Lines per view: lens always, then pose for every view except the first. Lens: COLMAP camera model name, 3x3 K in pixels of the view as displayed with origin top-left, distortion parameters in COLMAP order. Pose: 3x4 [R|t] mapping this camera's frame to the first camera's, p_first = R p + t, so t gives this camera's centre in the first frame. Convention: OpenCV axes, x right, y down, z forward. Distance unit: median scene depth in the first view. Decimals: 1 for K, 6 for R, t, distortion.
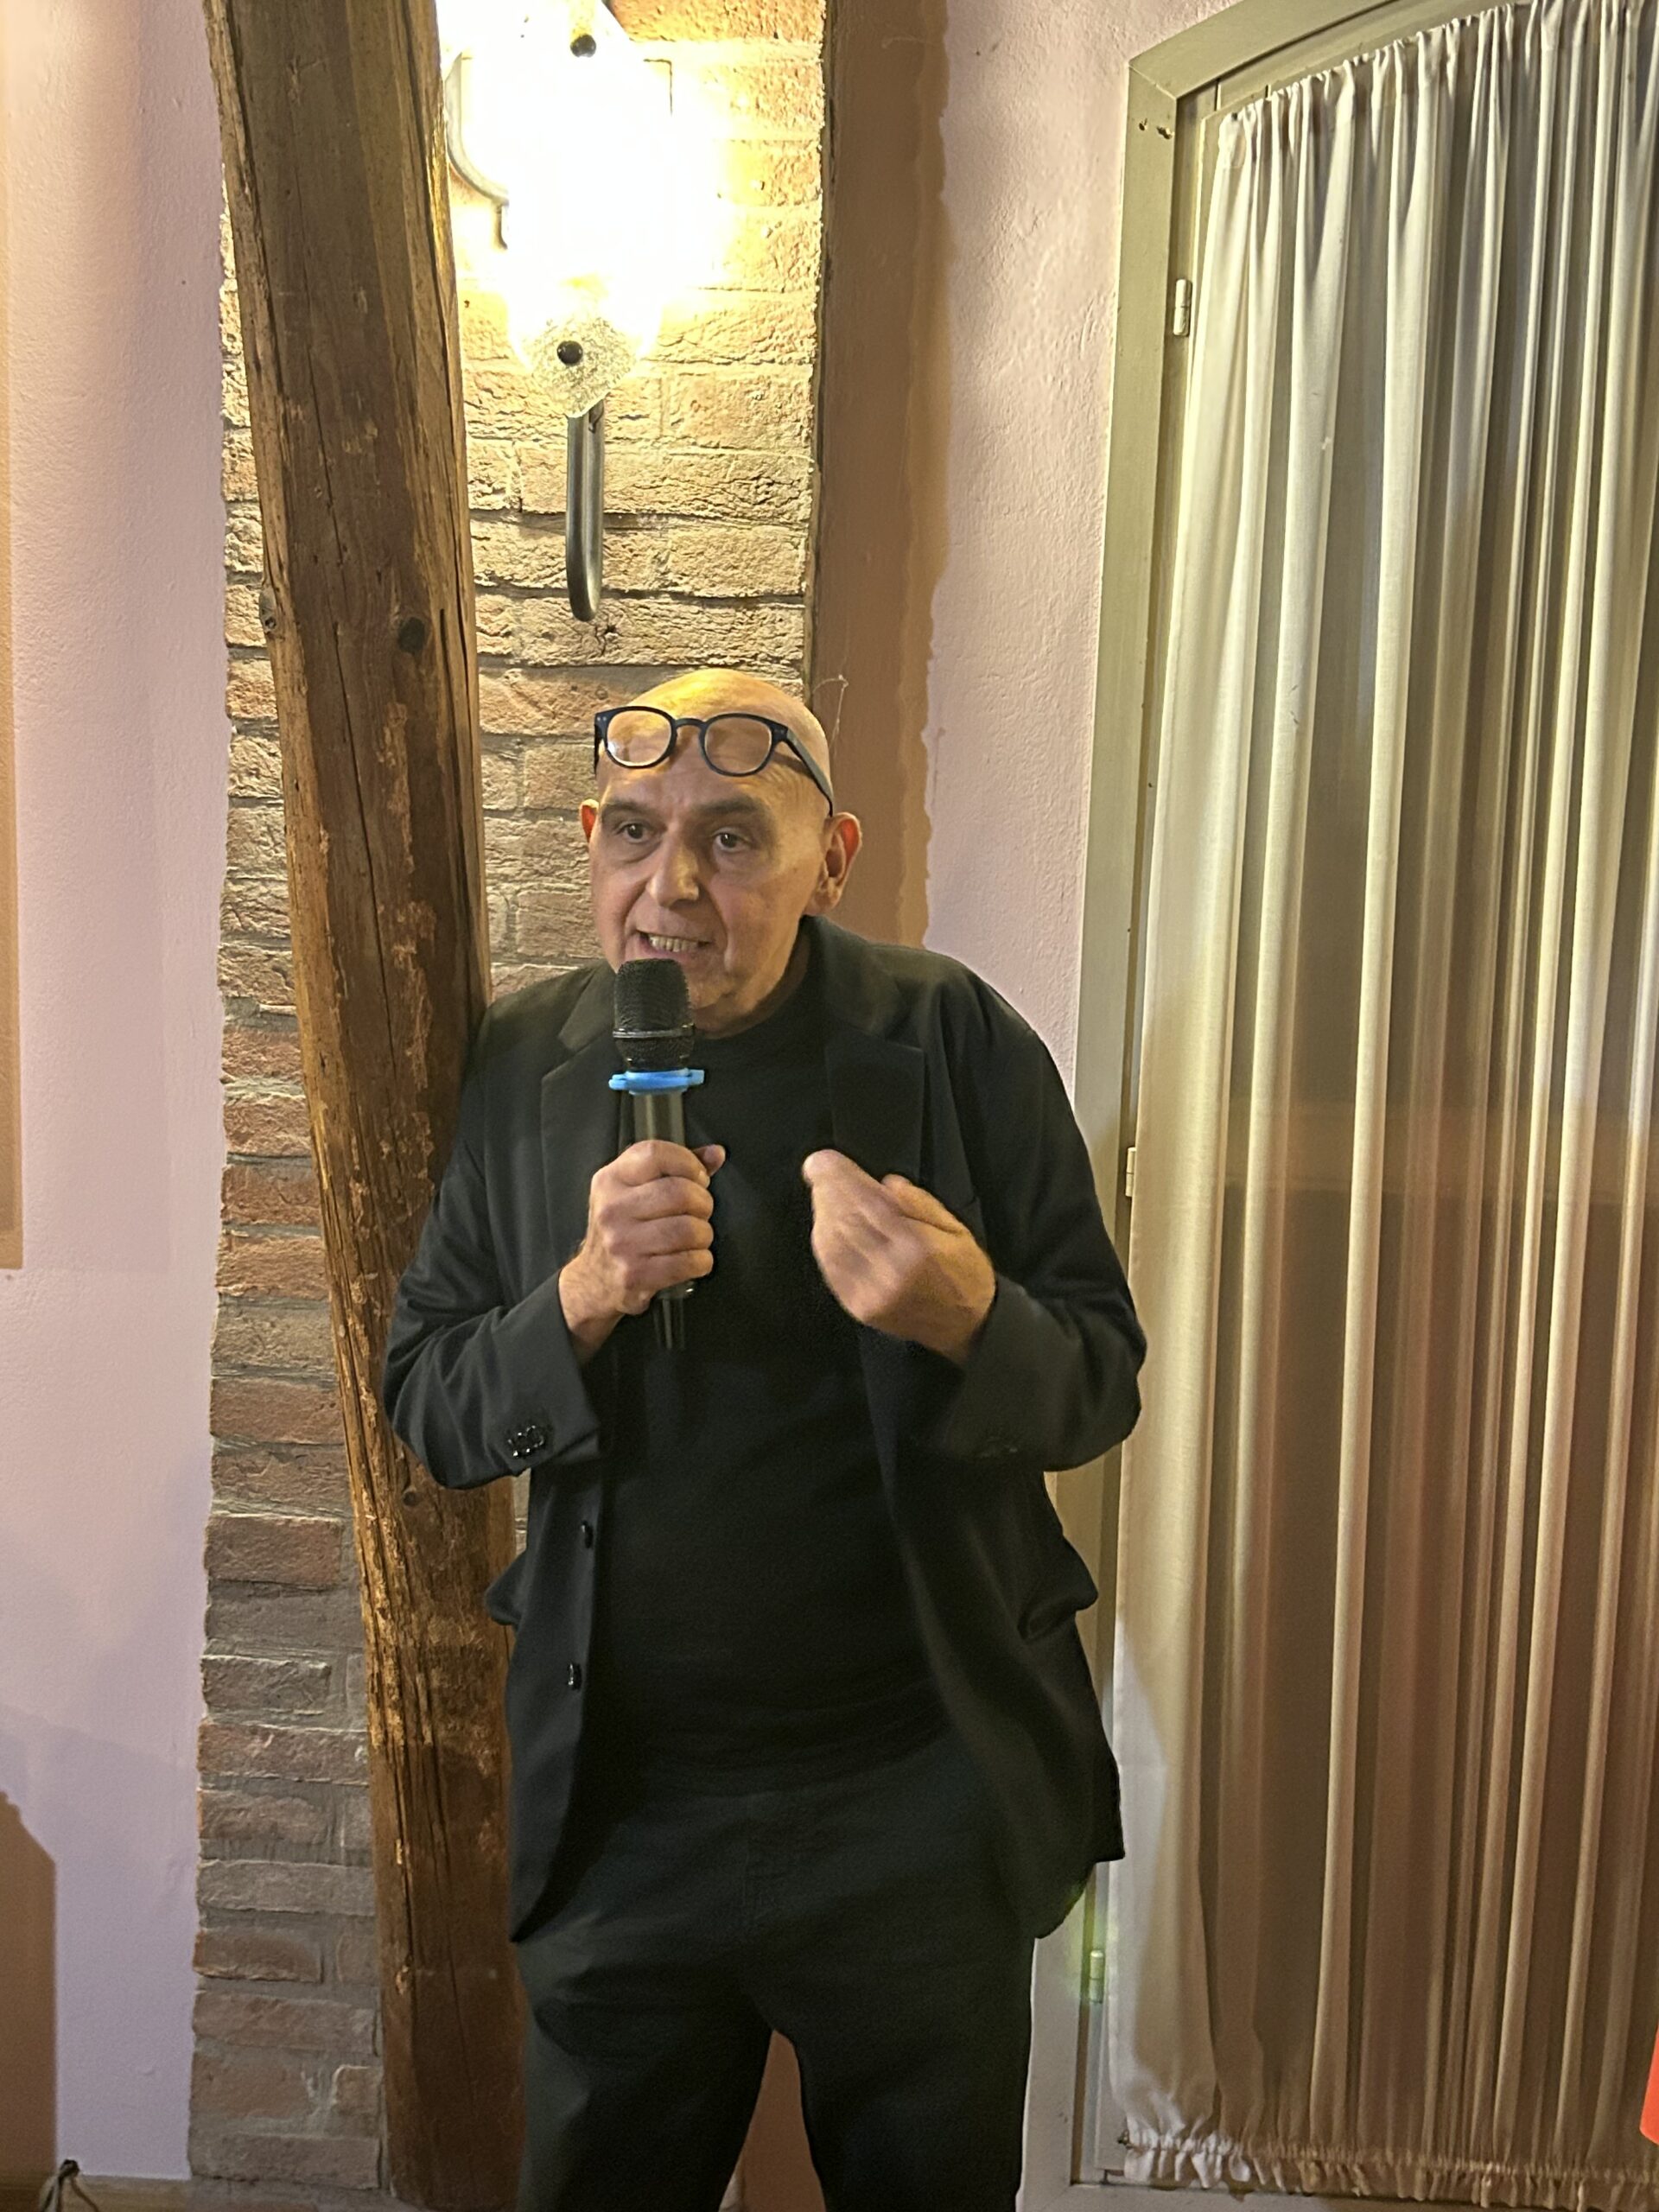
lens RADIAL K [[2590.0, 0, 829.5], [0, 2590.0, 1106.0], [0, 0, 1]] dist [0.162357, -0.405414]
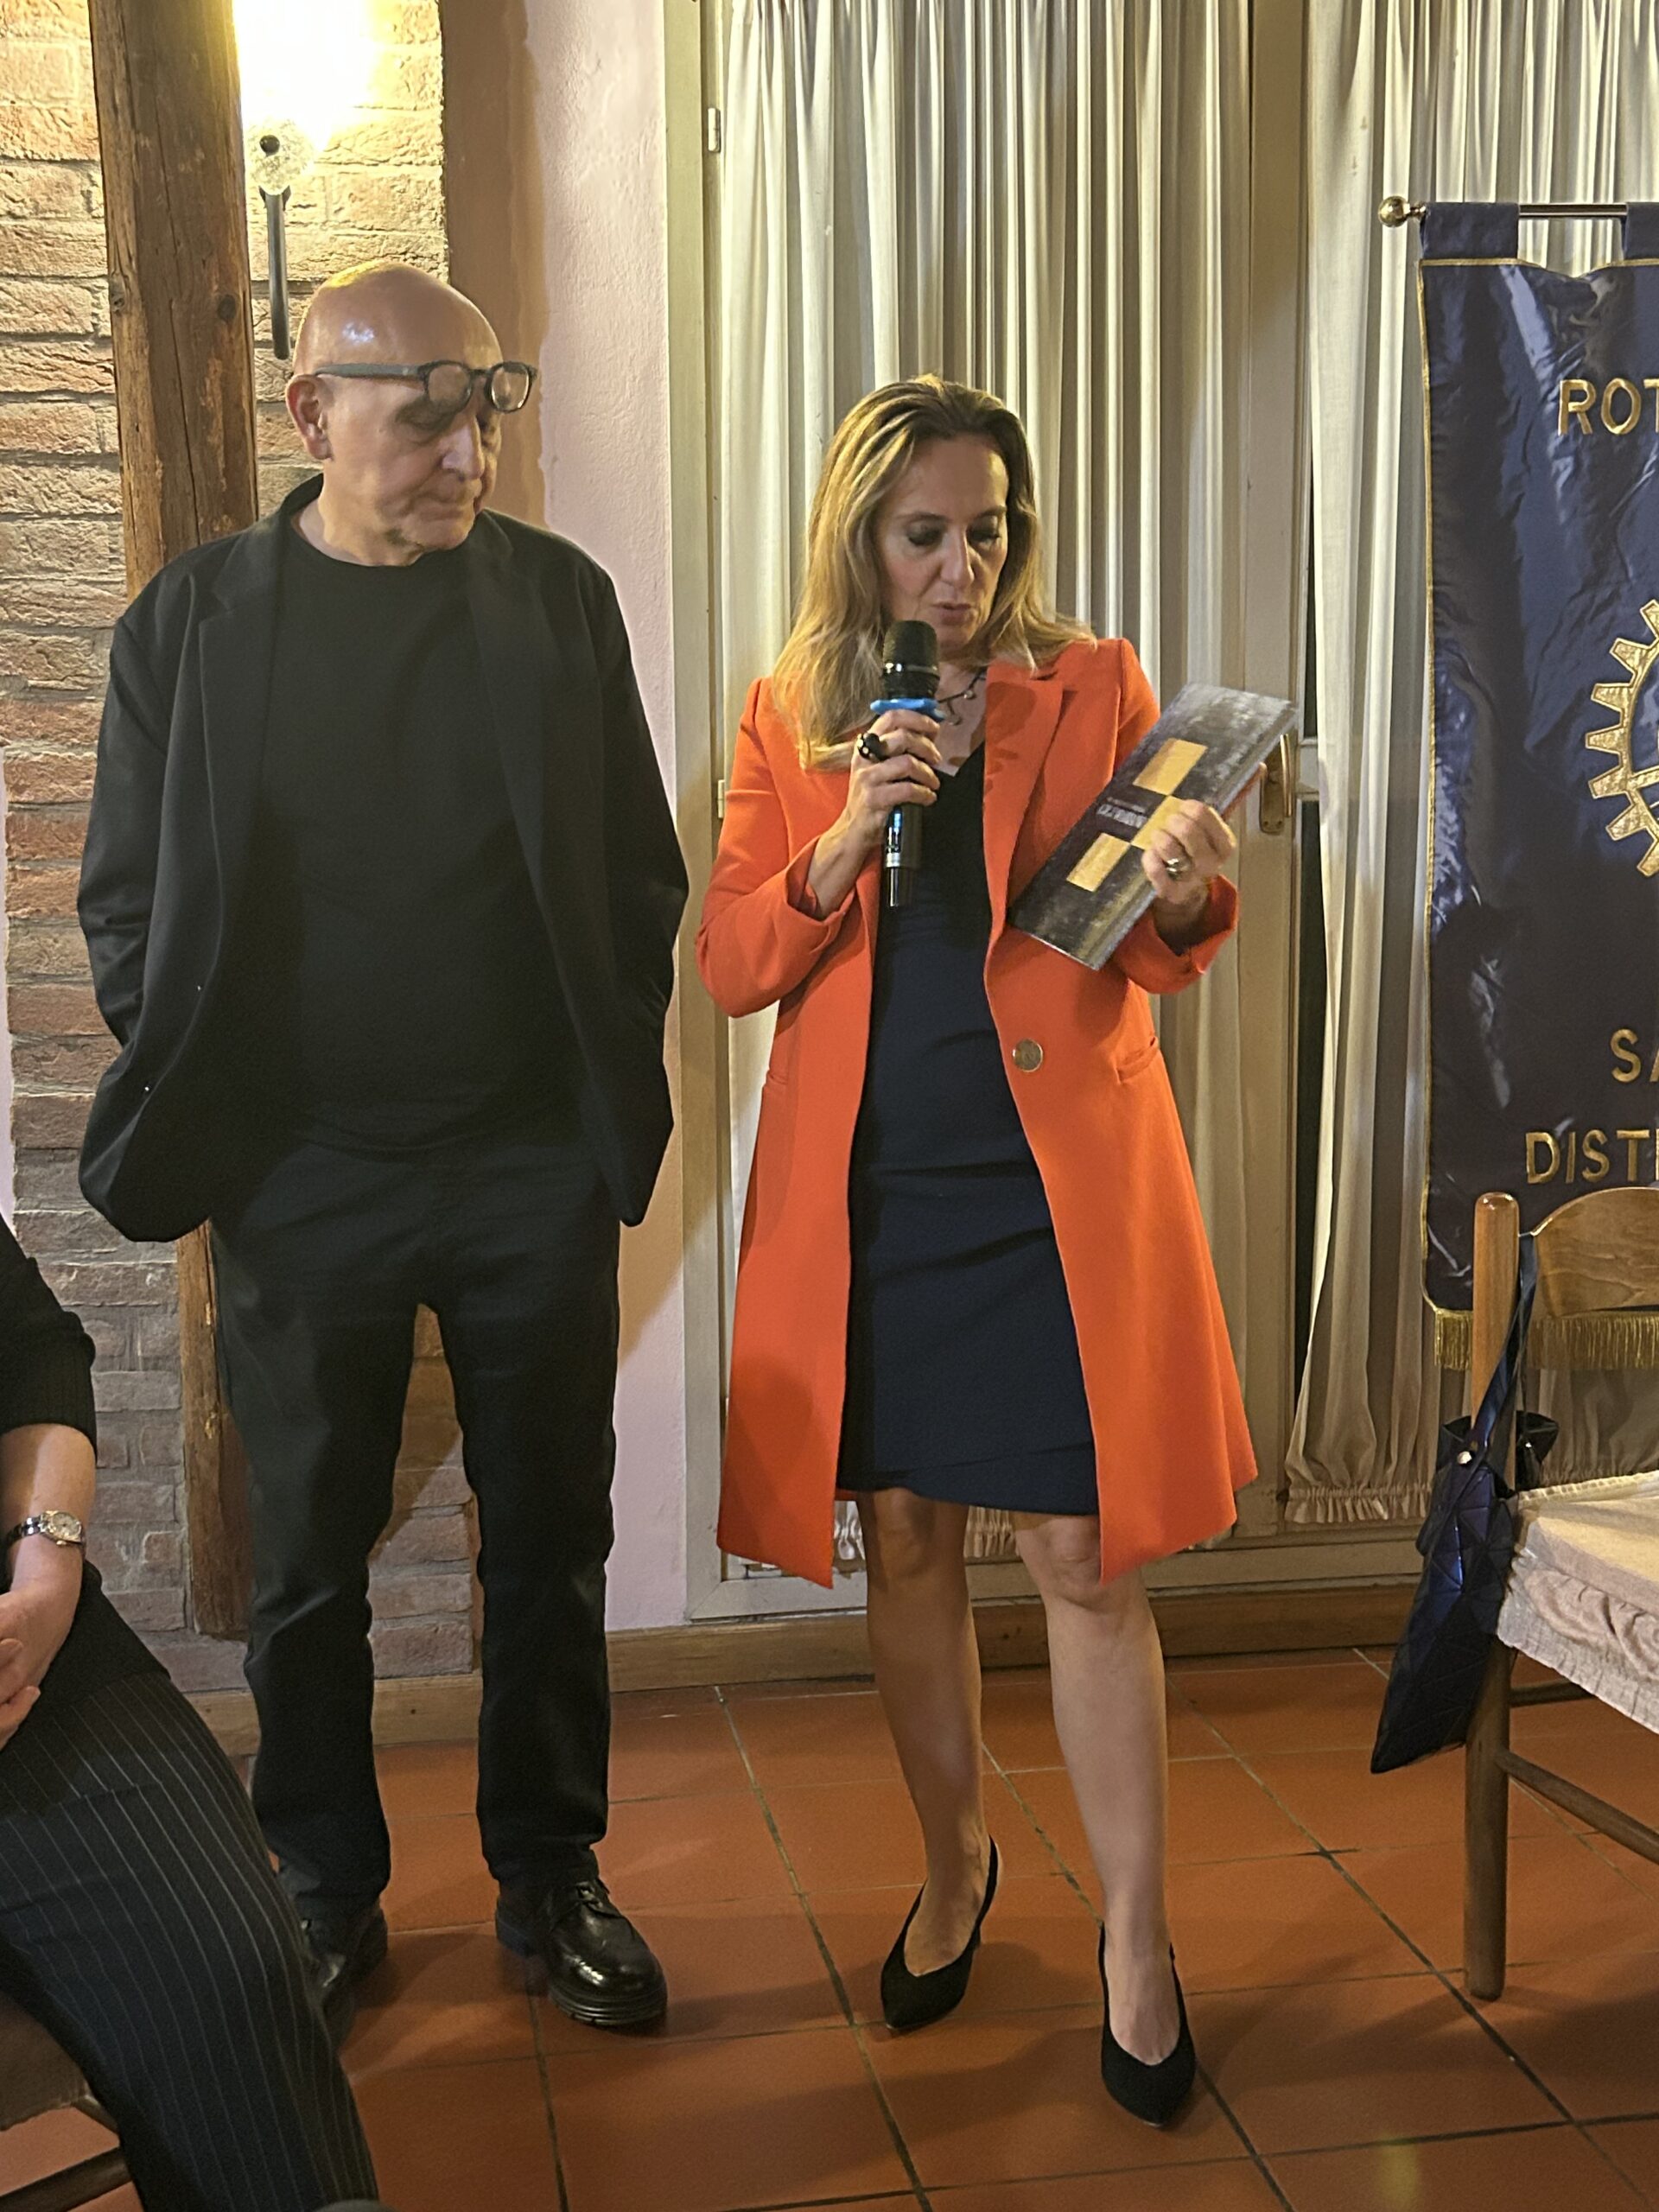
lens RADIAL K [[2590.0, 0, 829.5], [0, 2590.0, 1106.0], [0, 0, 1]] dist [0.162357, -0.405414]
pose [[0.977724, -0.069316, 0.198118, -0.105546], [0.068254, 0.997593, 0.012193, 0.175337], [-0.198487, 0.001601, 0.980102, -0.312300]]
